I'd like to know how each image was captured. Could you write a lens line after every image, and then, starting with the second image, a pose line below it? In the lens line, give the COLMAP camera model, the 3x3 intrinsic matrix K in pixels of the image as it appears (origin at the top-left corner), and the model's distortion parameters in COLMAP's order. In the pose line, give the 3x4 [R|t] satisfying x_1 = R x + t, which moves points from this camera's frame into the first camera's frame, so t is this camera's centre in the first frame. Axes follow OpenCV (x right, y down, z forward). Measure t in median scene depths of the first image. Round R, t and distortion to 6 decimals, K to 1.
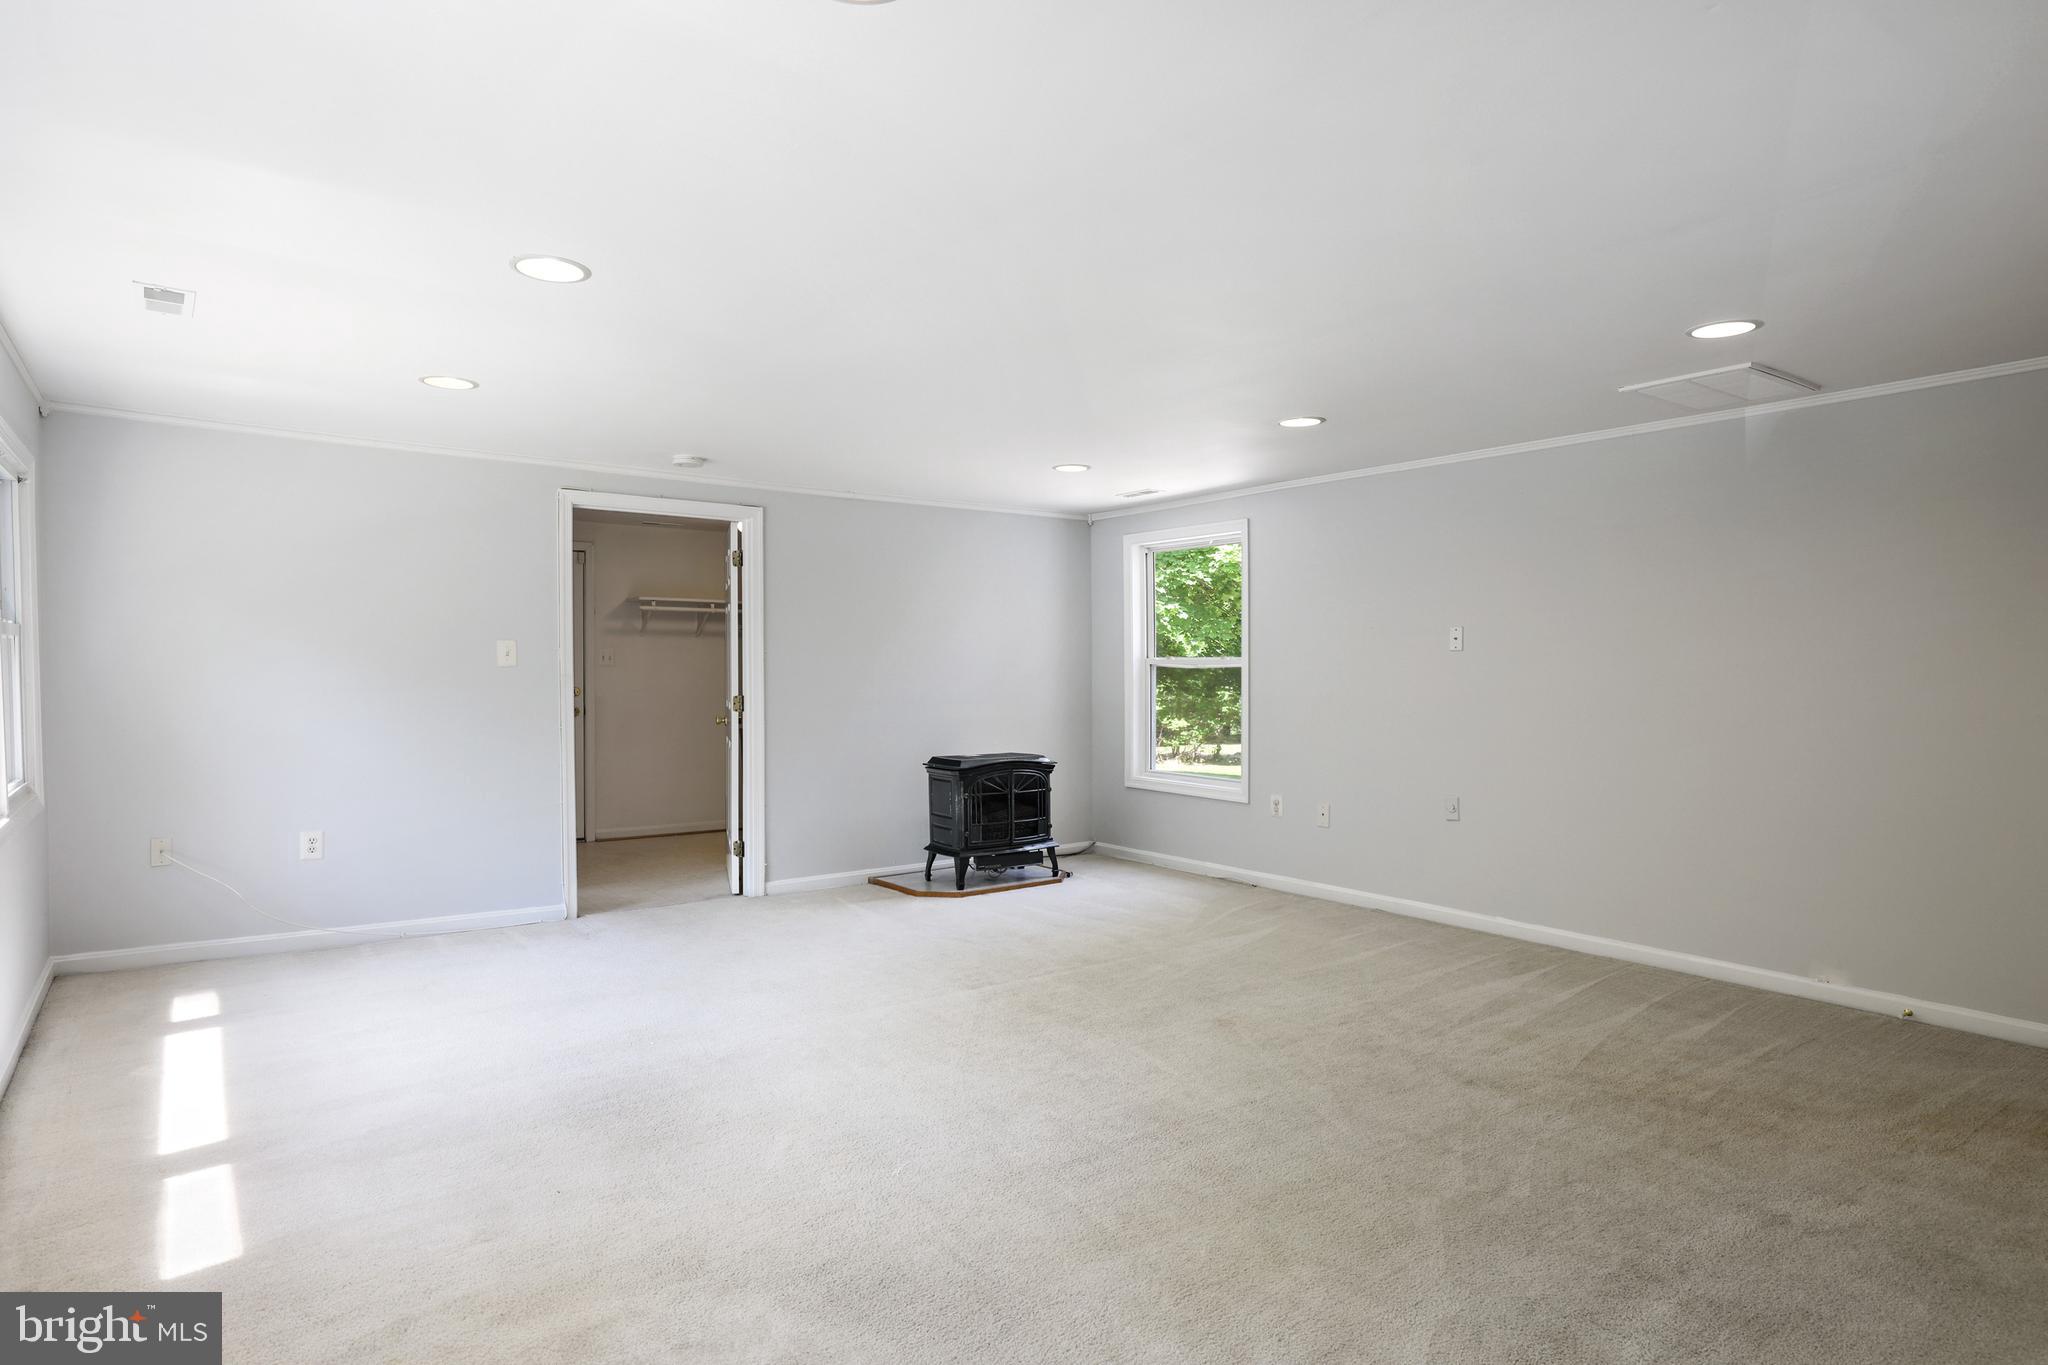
lens RADIAL K [[1166.2, 0, 1007.2], [0, 1166.2, 674.1], [0, 0, 1]] dist [-0.012817, 0.001734]
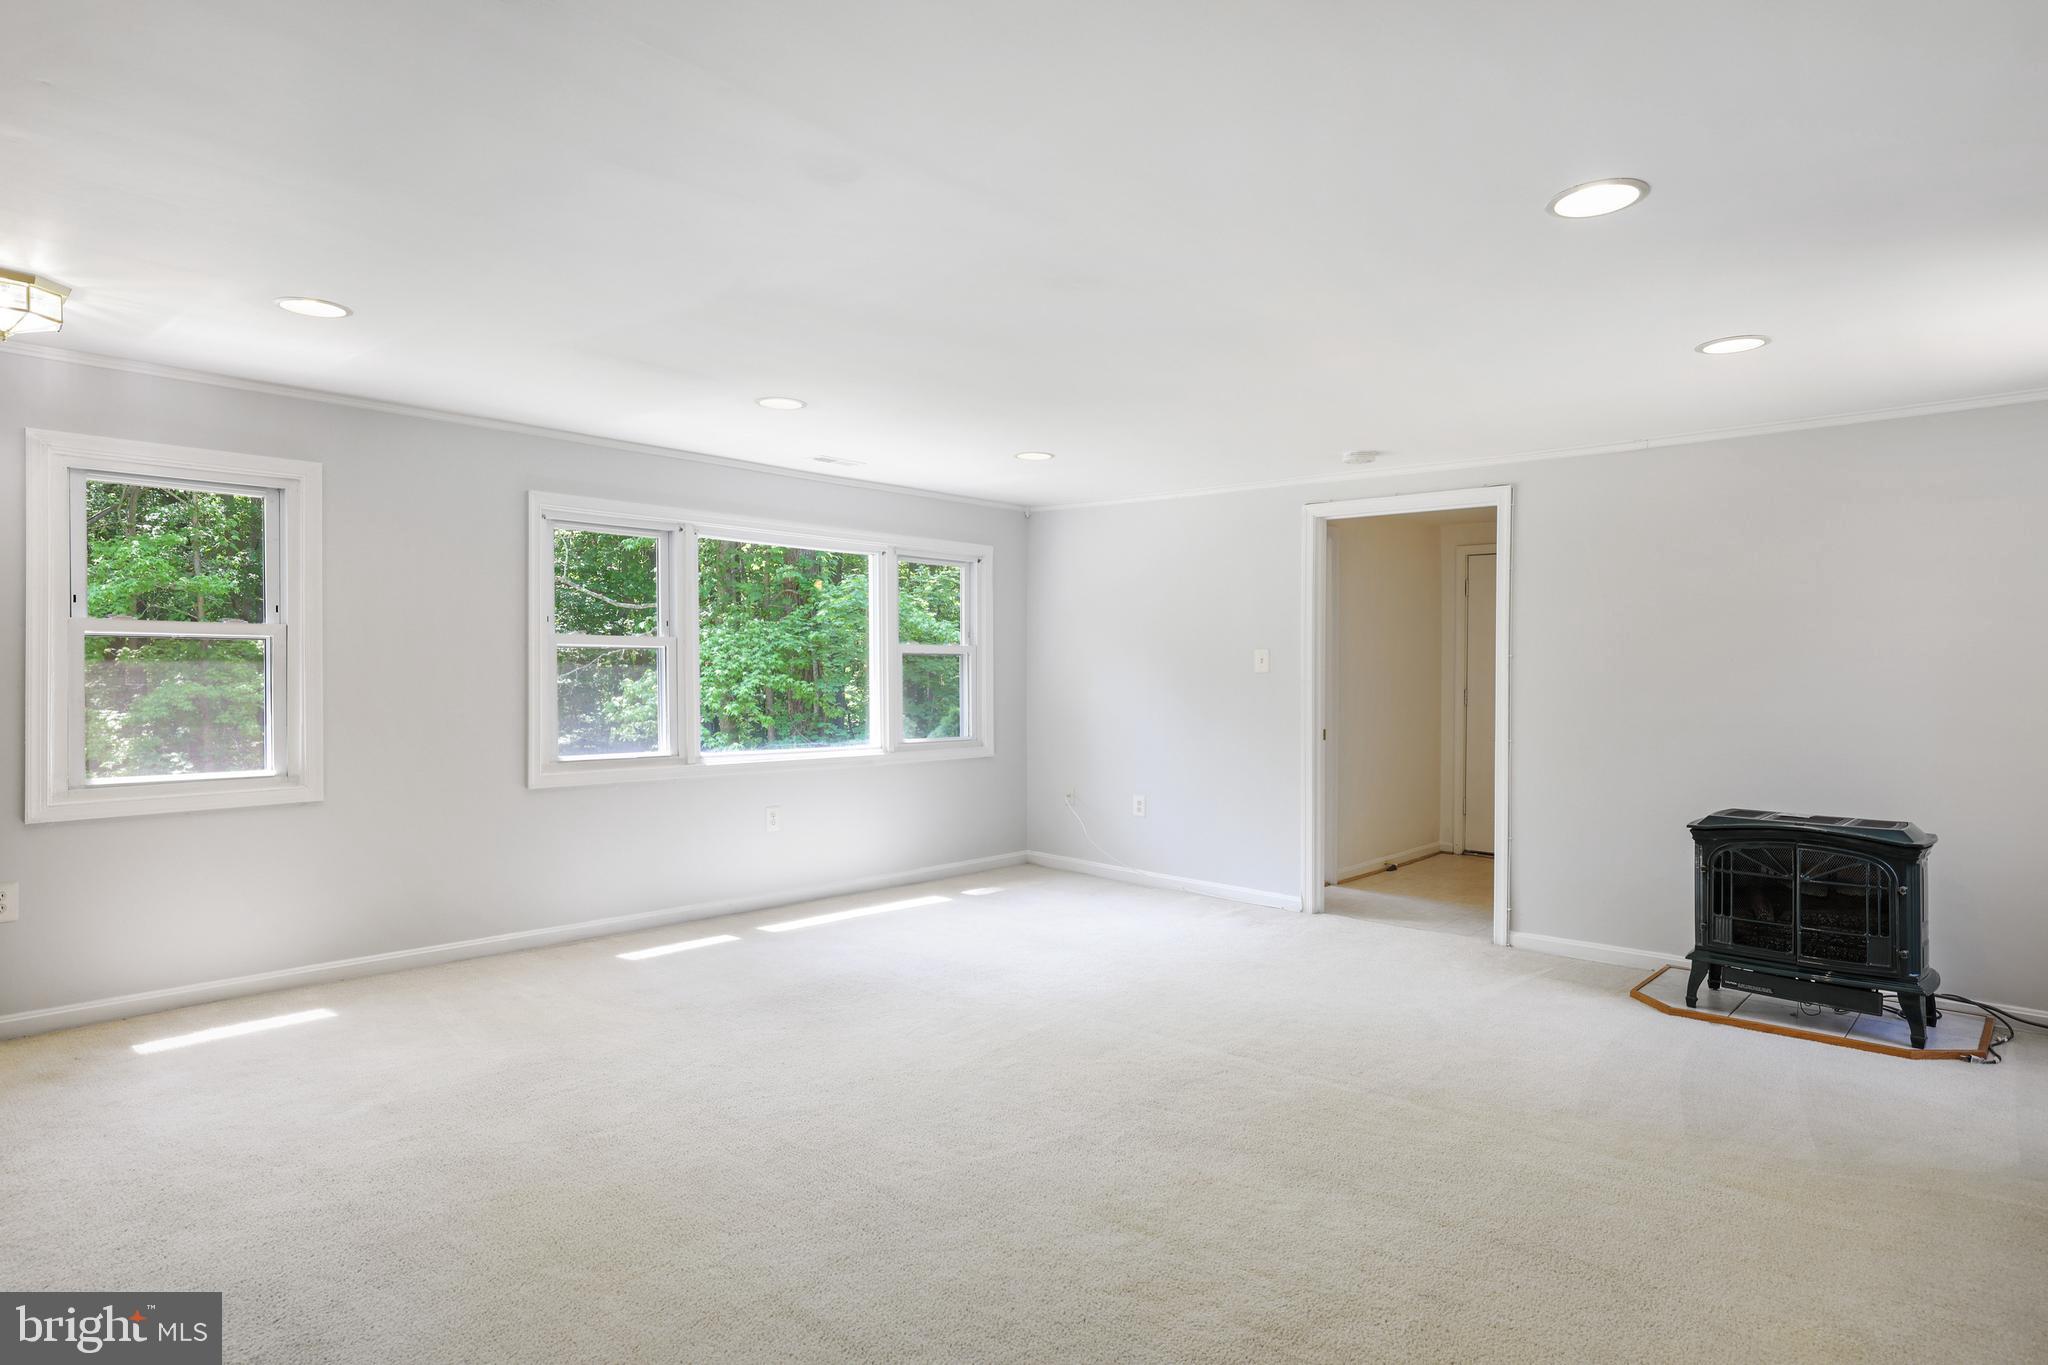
lens RADIAL K [[1166.2, 0, 1012.4], [0, 1166.2, 685.1], [0, 0, 1]] dist [-0.012817, 0.001734]
pose [[0.173643, 0.013822, -0.984712, 0.634992], [-0.011970, 0.999857, 0.011924, -0.005071], [0.984736, 0.009717, 0.173784, 0.570547]]
